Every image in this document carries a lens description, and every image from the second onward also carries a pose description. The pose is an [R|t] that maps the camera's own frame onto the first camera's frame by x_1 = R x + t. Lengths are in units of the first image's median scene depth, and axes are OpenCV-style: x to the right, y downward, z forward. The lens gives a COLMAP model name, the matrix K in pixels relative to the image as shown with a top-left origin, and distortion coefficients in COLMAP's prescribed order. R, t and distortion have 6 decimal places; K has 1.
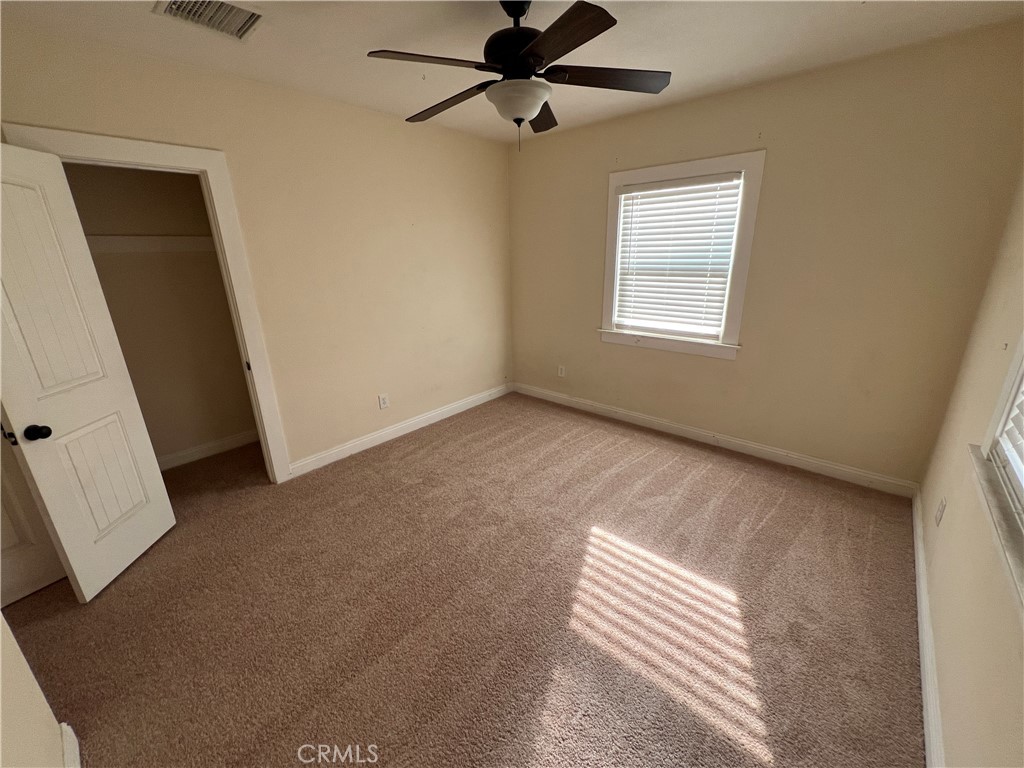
lens RADIAL K [[411.6, 0, 509.0], [0, 411.6, 381.4], [0, 0, 1]] dist [0.000714, 0.000421]
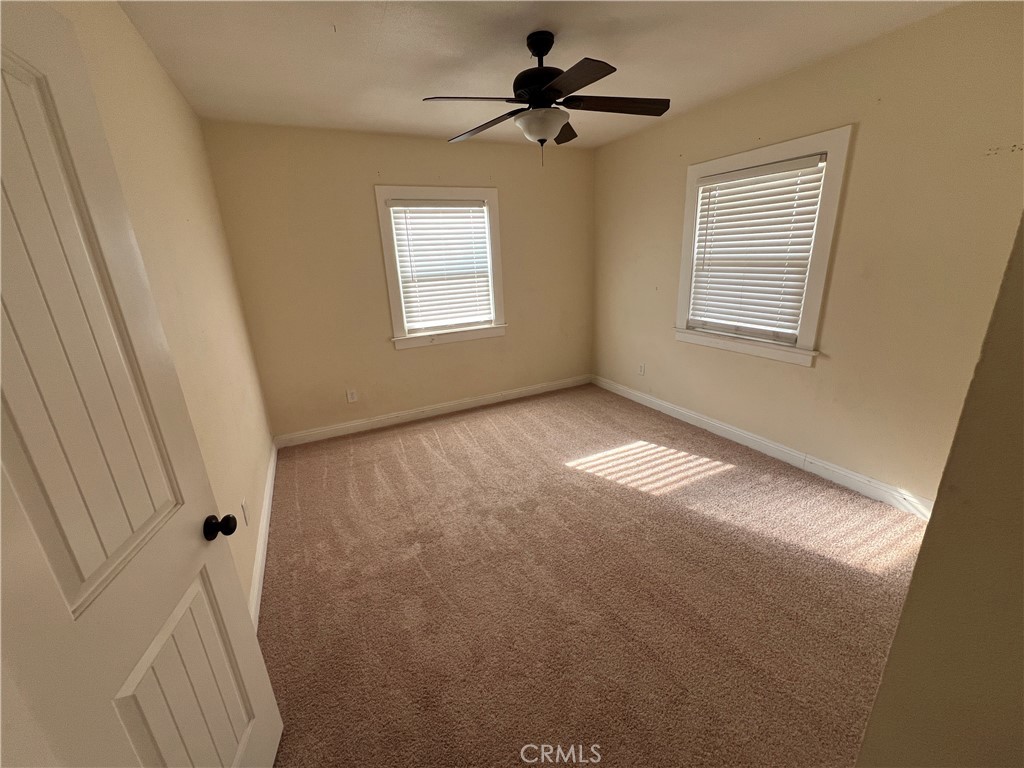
lens RADIAL K [[411.6, 0, 509.0], [0, 411.6, 381.4], [0, 0, 1]] dist [0.000714, 0.000421]
pose [[0.372887, -0.268172, 0.888279, -0.868127], [0.317985, 0.936286, 0.149180, -0.128508], [-0.871688, 0.226832, 0.434404, 0.494476]]
